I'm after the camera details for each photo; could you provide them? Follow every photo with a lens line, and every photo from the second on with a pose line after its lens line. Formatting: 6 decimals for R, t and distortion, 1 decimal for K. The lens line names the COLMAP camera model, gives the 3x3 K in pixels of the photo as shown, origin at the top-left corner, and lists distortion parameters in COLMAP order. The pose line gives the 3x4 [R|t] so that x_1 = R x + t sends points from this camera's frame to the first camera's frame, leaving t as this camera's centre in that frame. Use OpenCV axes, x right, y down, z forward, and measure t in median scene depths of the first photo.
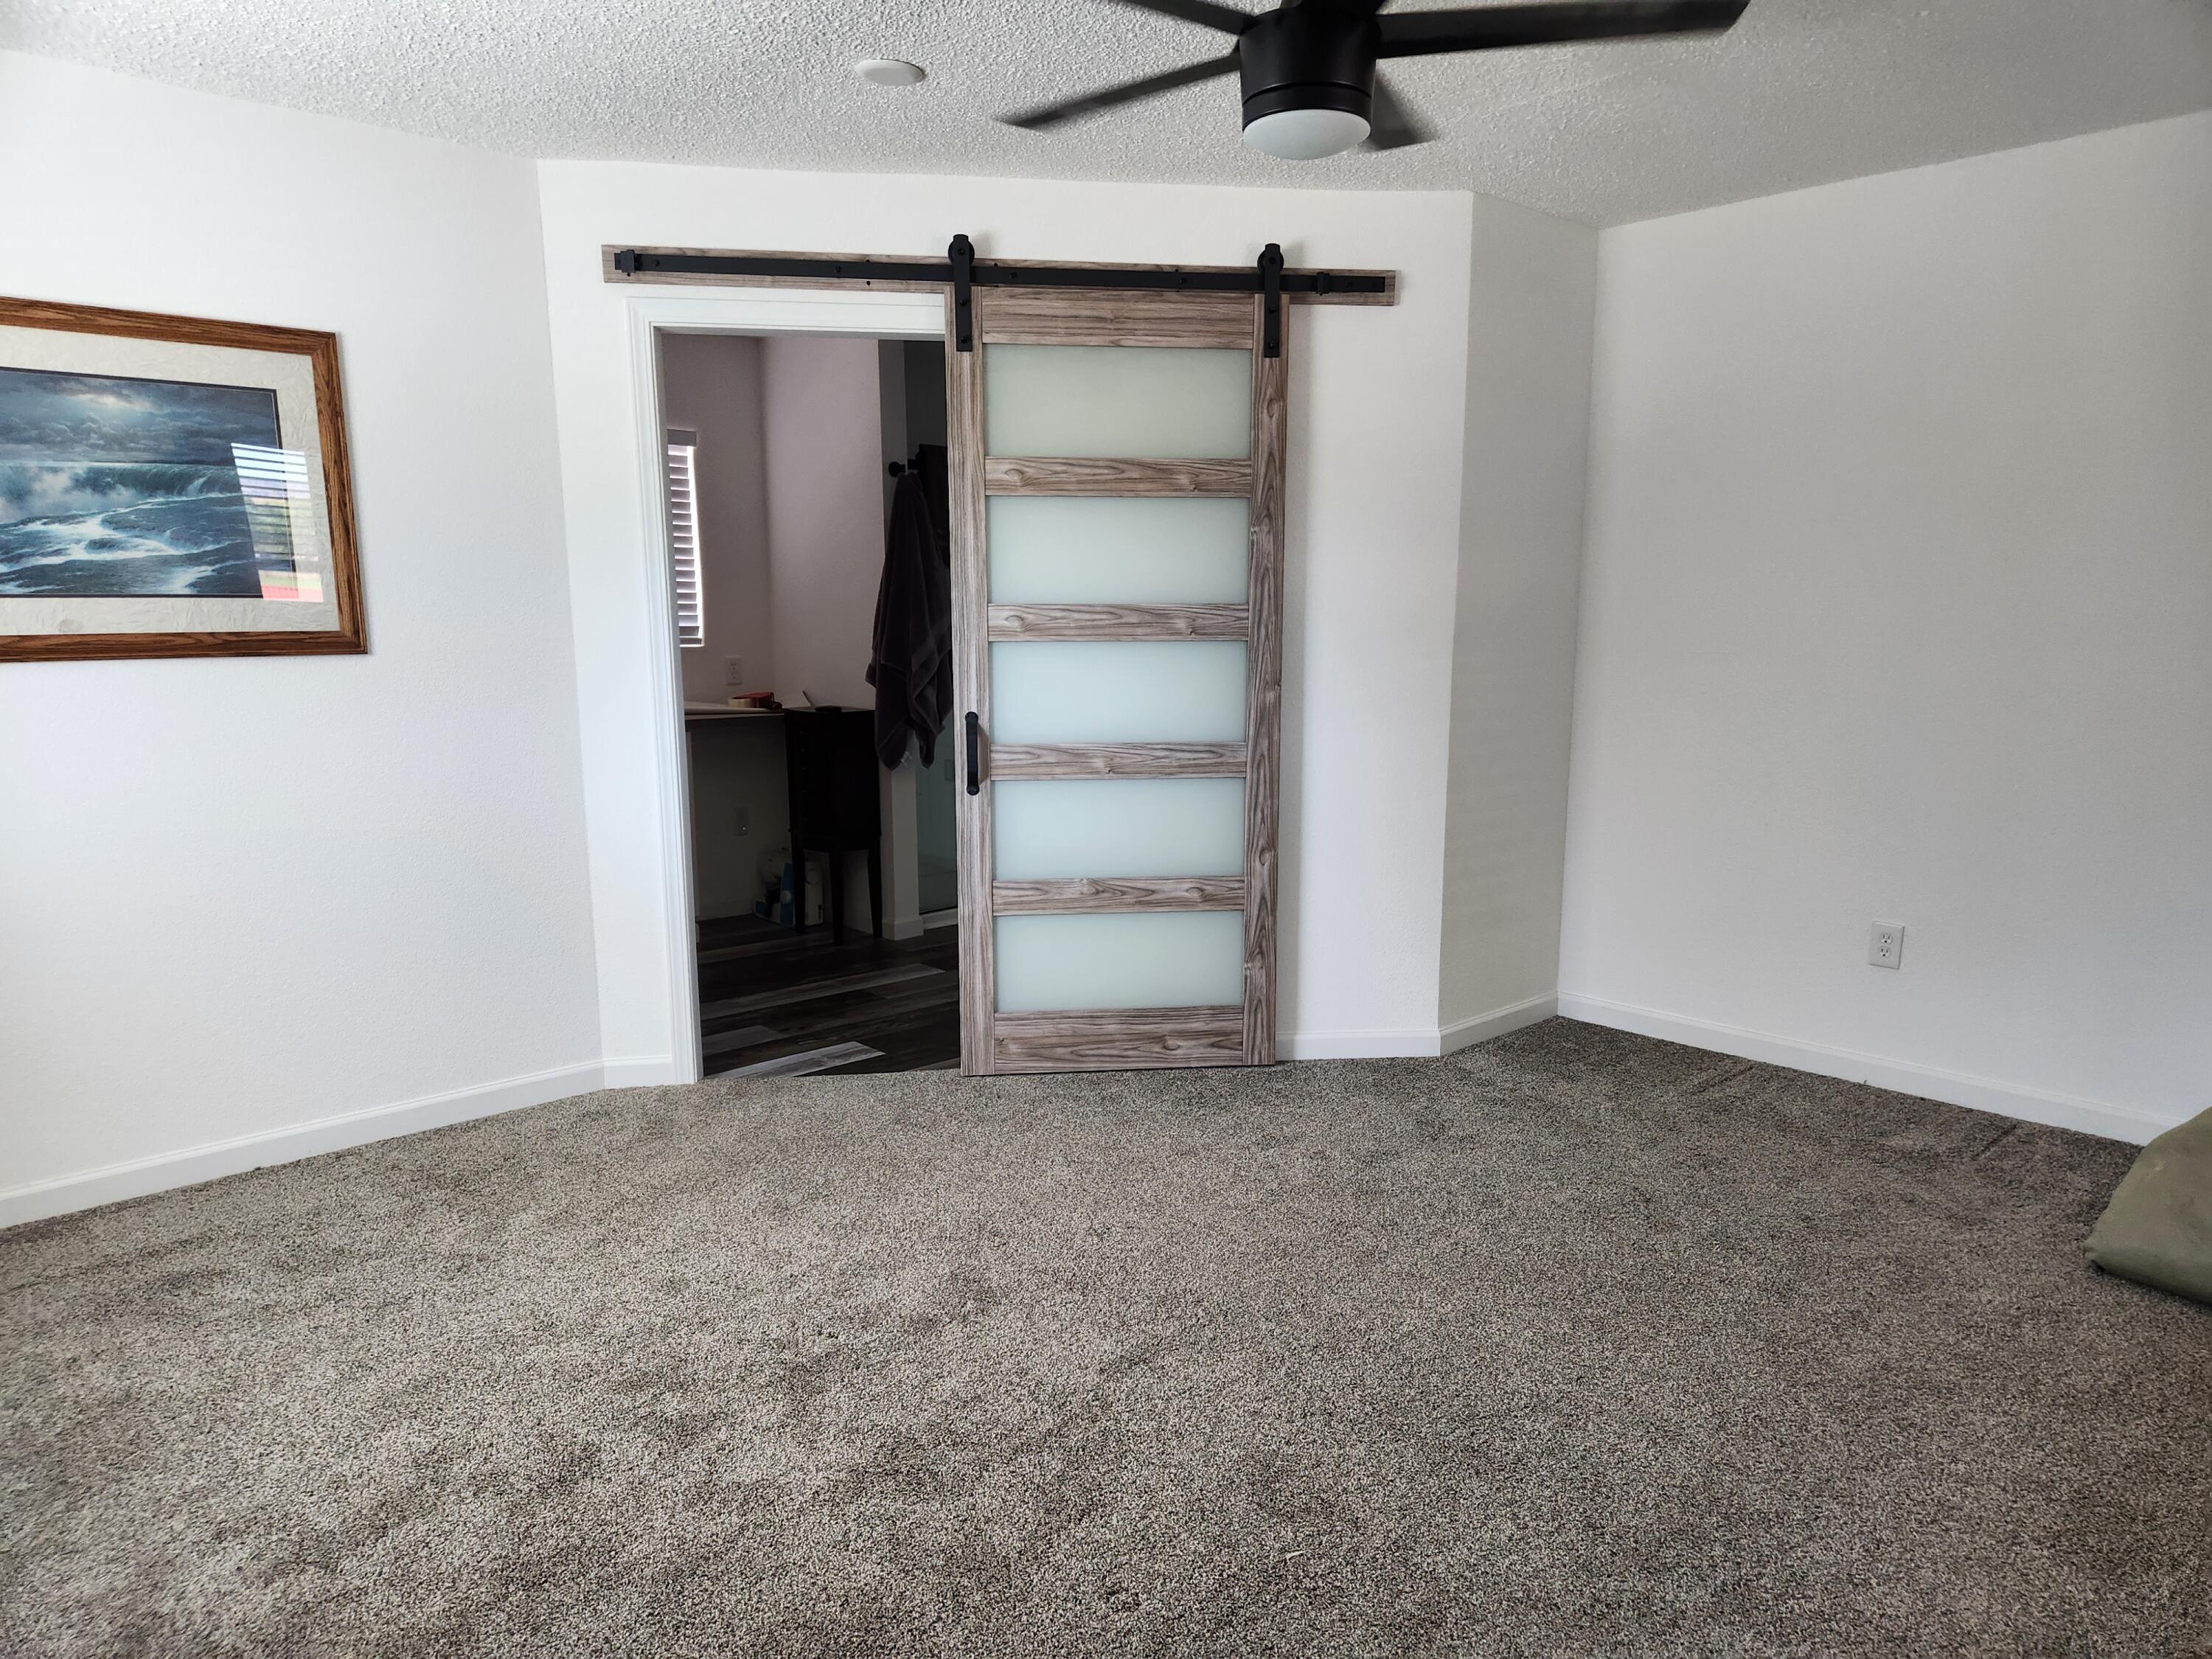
lens RADIAL K [[1489.7, 0, 1113.4], [0, 1489.7, 854.8], [0, 0, 1]] dist [0.079268, -0.075840]
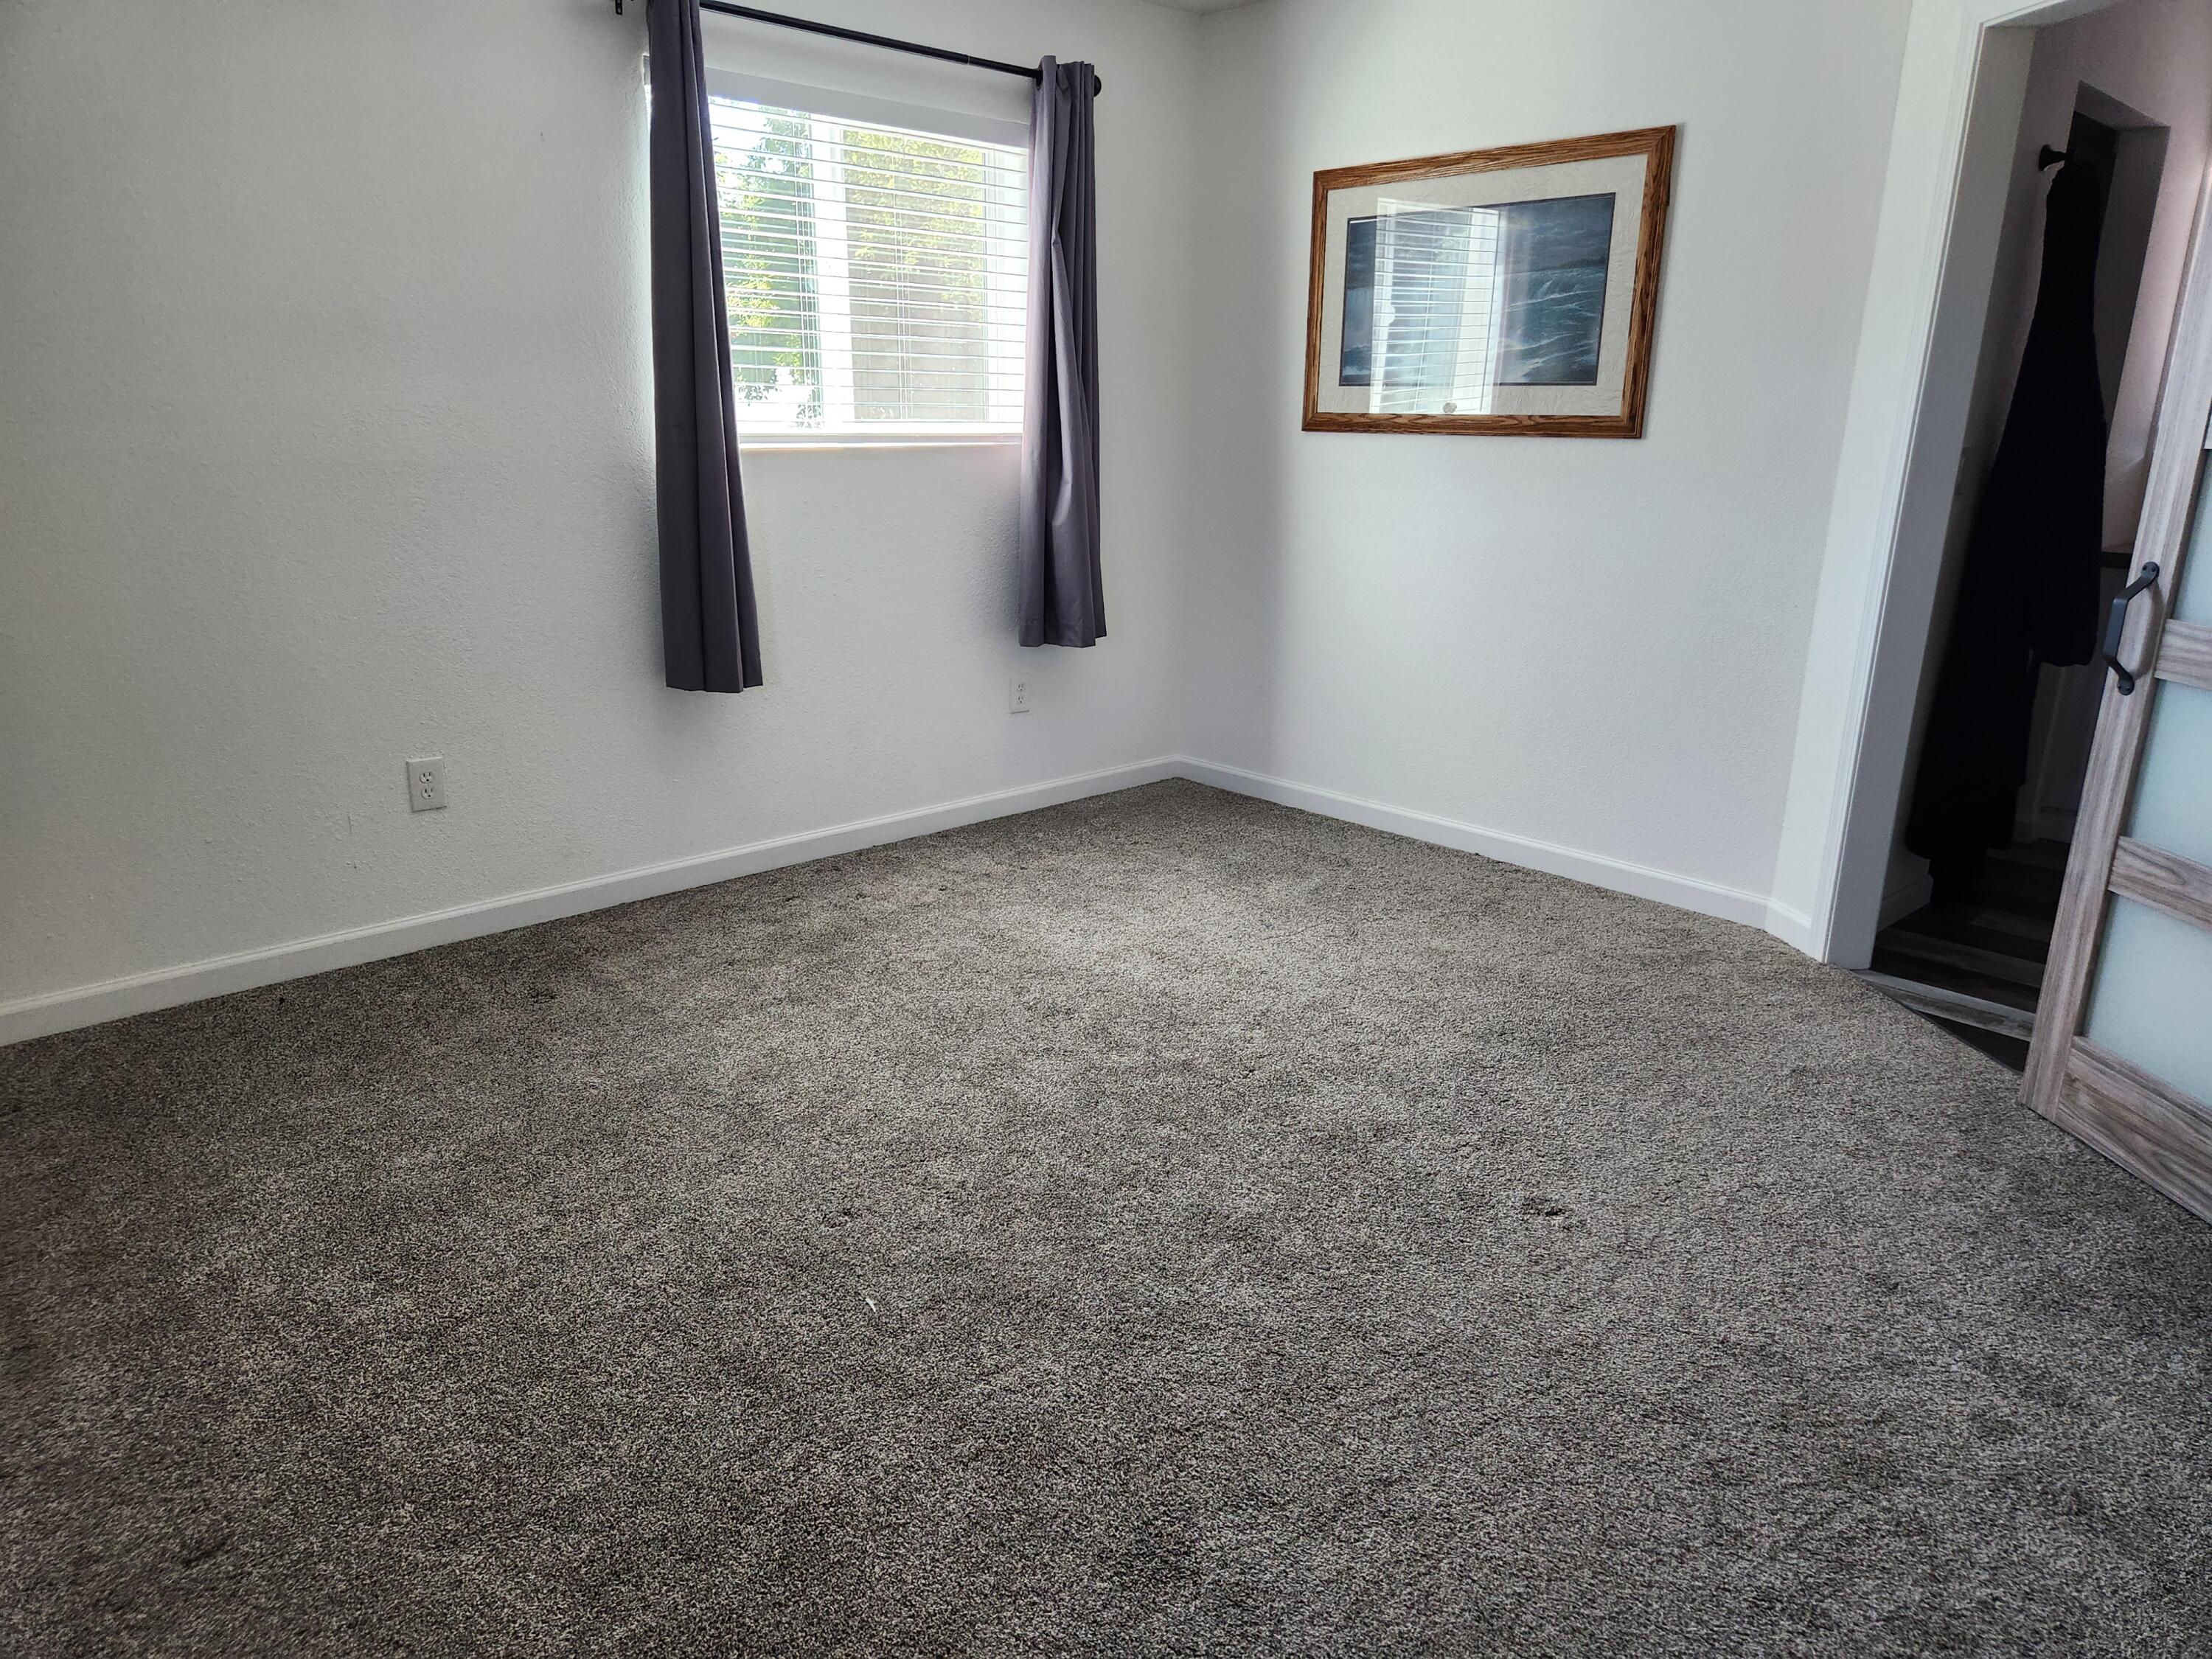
lens RADIAL K [[1489.7, 0, 1113.4], [0, 1489.7, 854.8], [0, 0, 1]] dist [0.079268, -0.075840]
pose [[-0.014306, 0.292978, -0.956012, 0.596606], [-0.174458, 0.940713, 0.290900, -0.096937], [0.984561, 0.170945, 0.037655, 0.613995]]
